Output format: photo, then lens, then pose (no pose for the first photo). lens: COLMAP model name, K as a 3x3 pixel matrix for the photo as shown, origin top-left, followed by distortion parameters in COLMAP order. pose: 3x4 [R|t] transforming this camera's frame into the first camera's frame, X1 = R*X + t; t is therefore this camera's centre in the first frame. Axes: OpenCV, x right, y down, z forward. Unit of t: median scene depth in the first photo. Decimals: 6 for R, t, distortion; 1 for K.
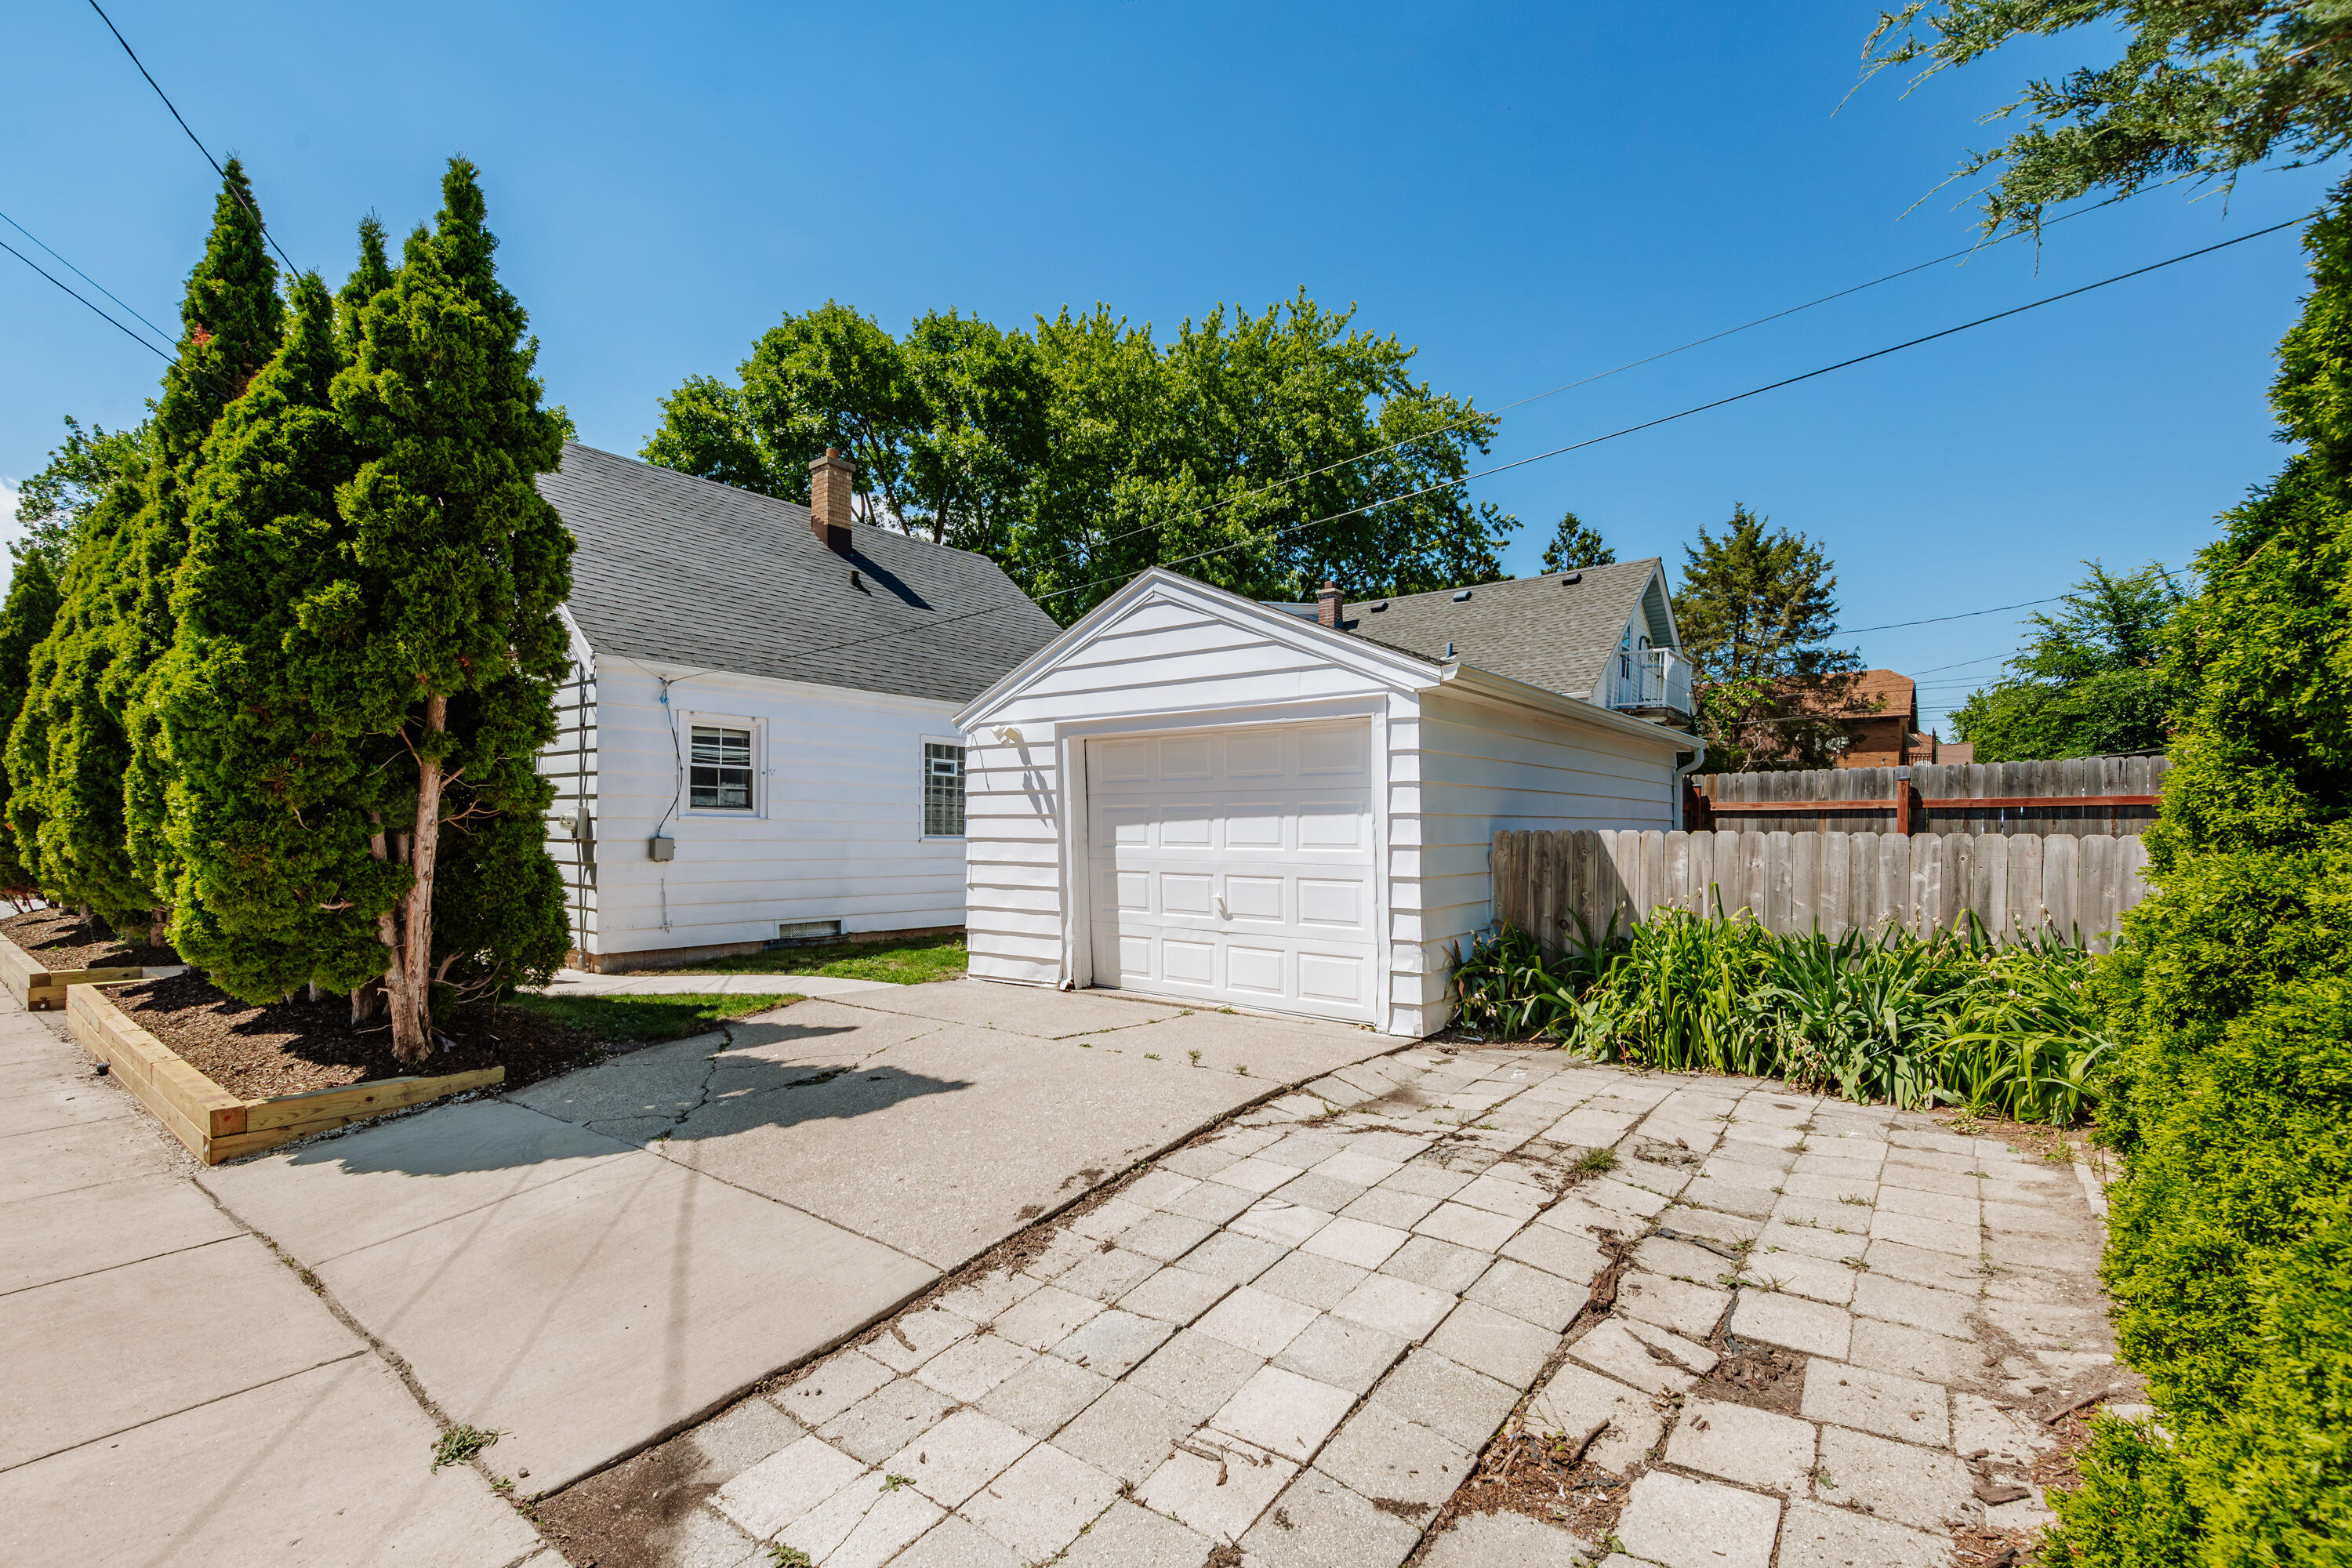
lens RADIAL K [[1029.7, 0, 1148.6], [0, 1029.7, 842.7], [0, 0, 1]] dist [0.023749, -0.000147]
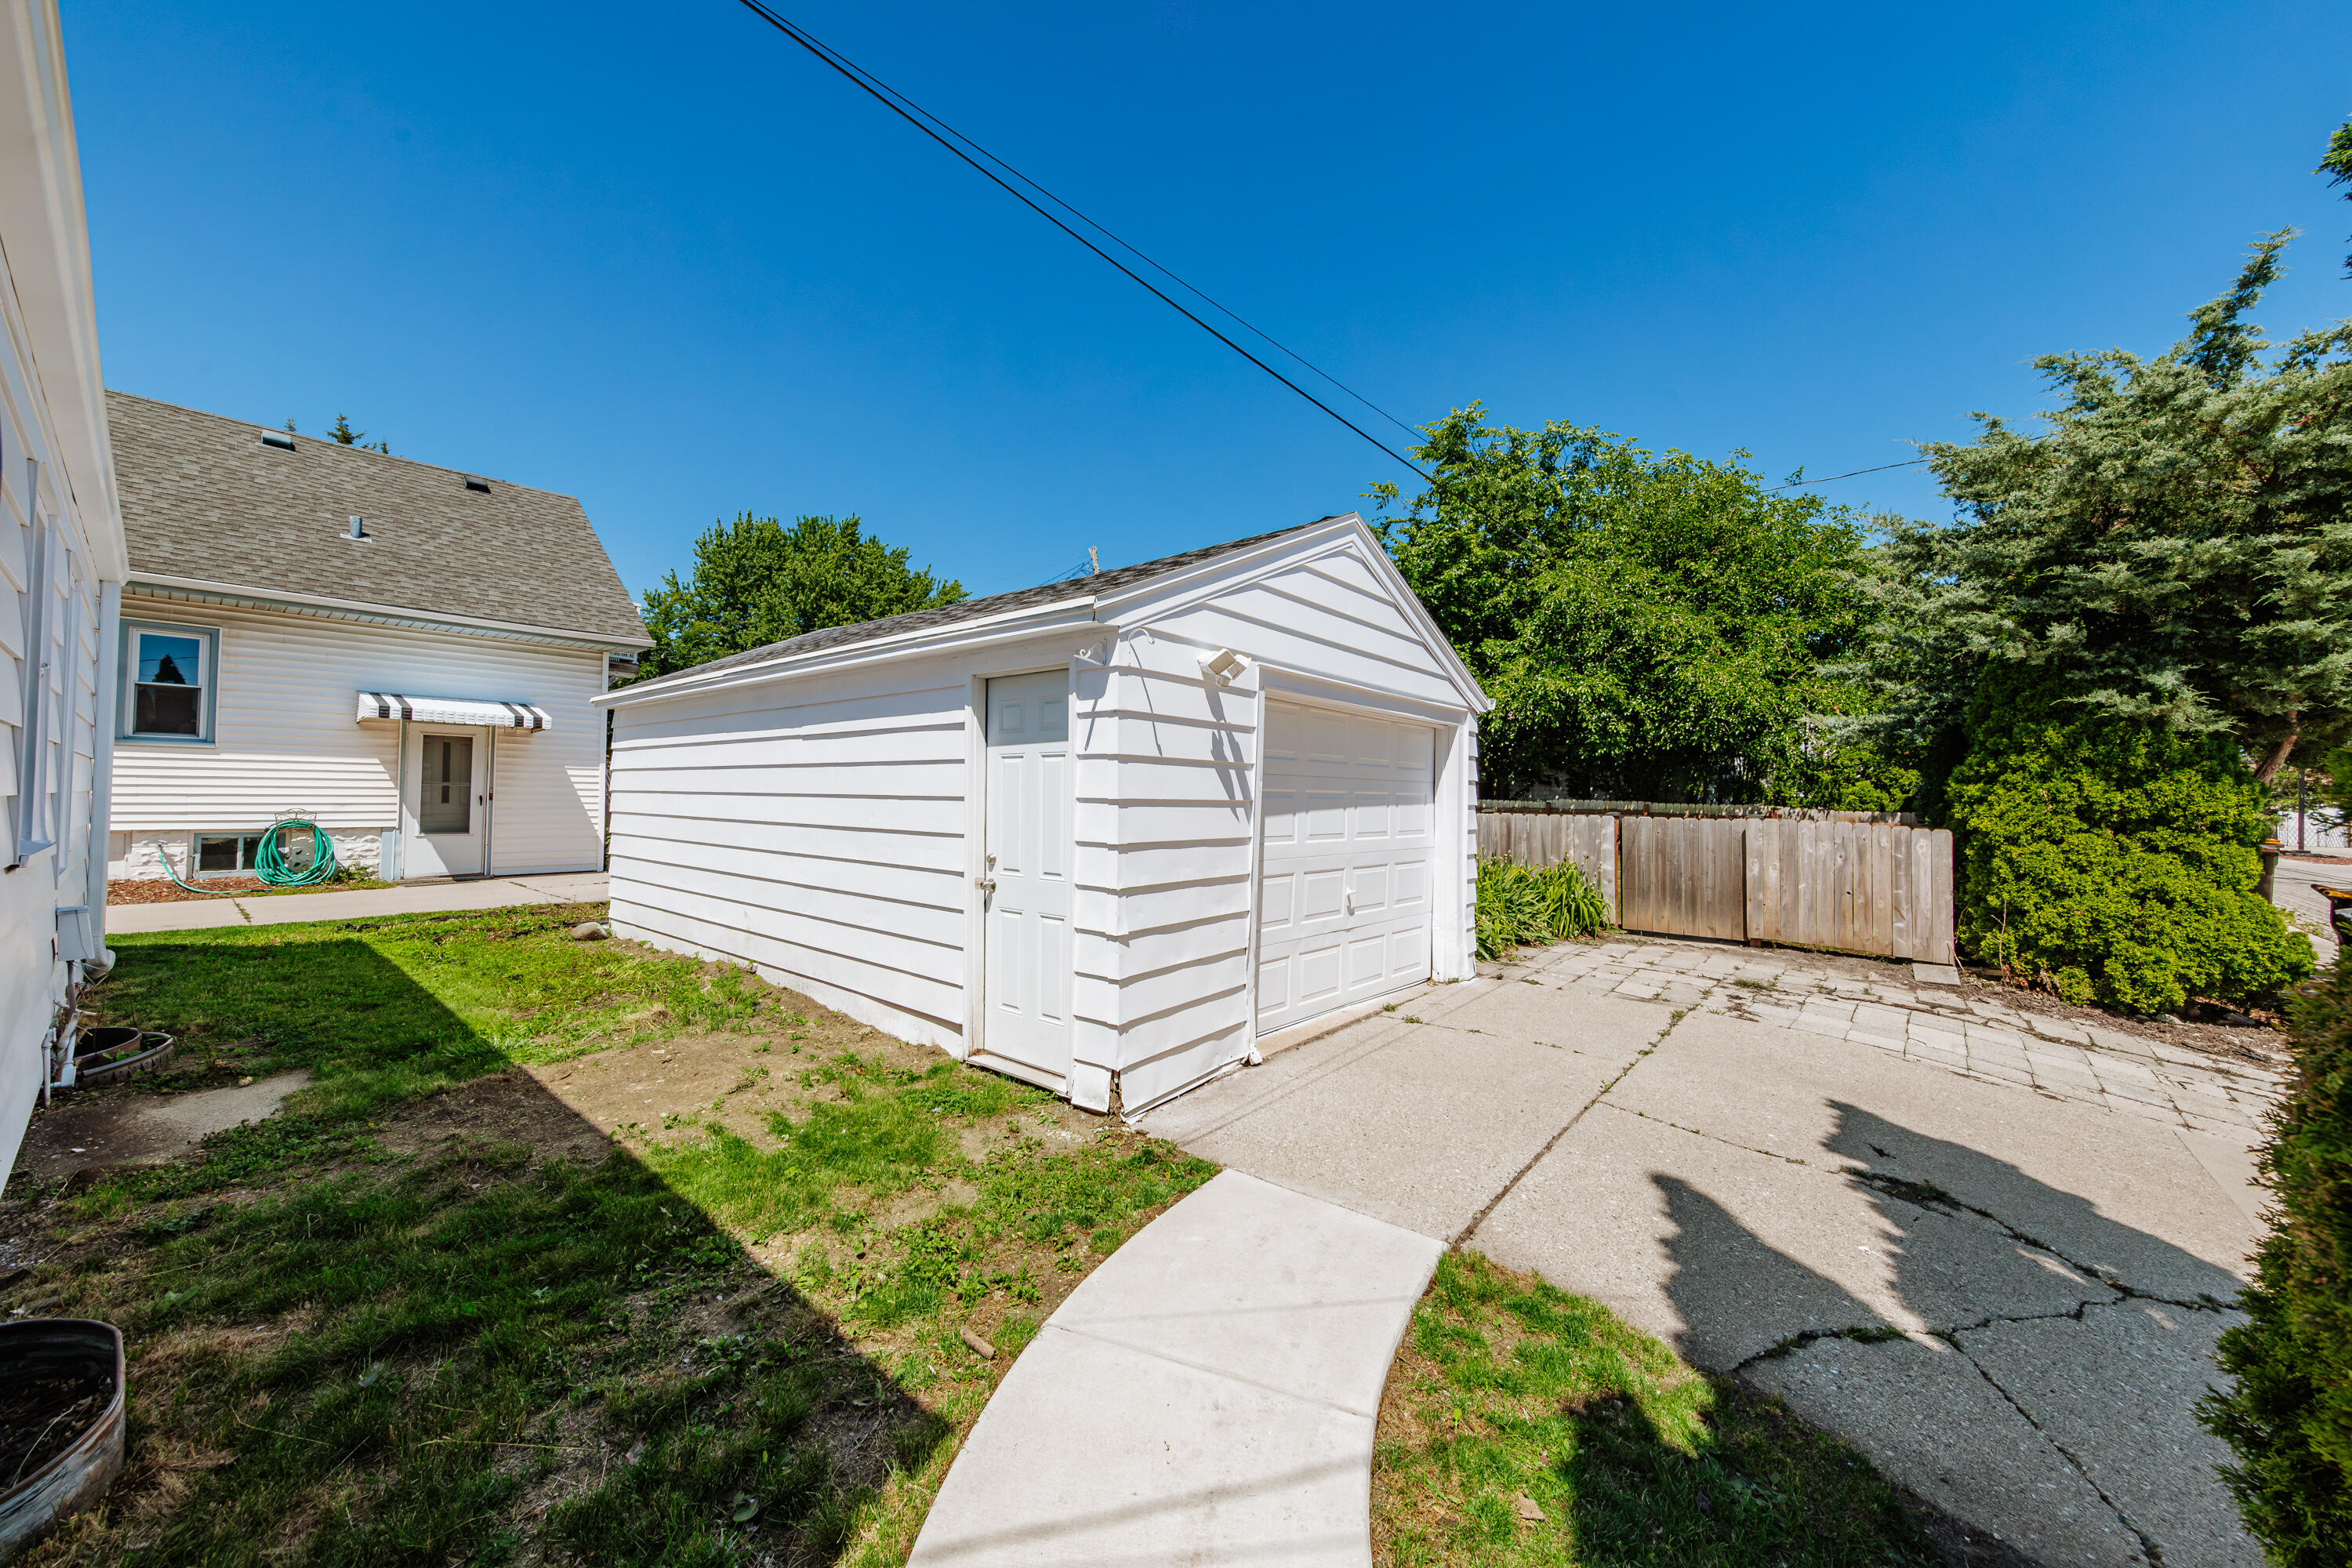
lens RADIAL K [[859.6, 0, 1171.6], [0, 859.6, 773.6], [0, 0, 1]] dist [0.002962, 0.000271]
pose [[0.019709, 0.018783, 0.999629, -0.634742], [-0.008394, 0.999791, -0.018620, -0.034018], [-0.999771, -0.008024, 0.019863, 1.024367]]
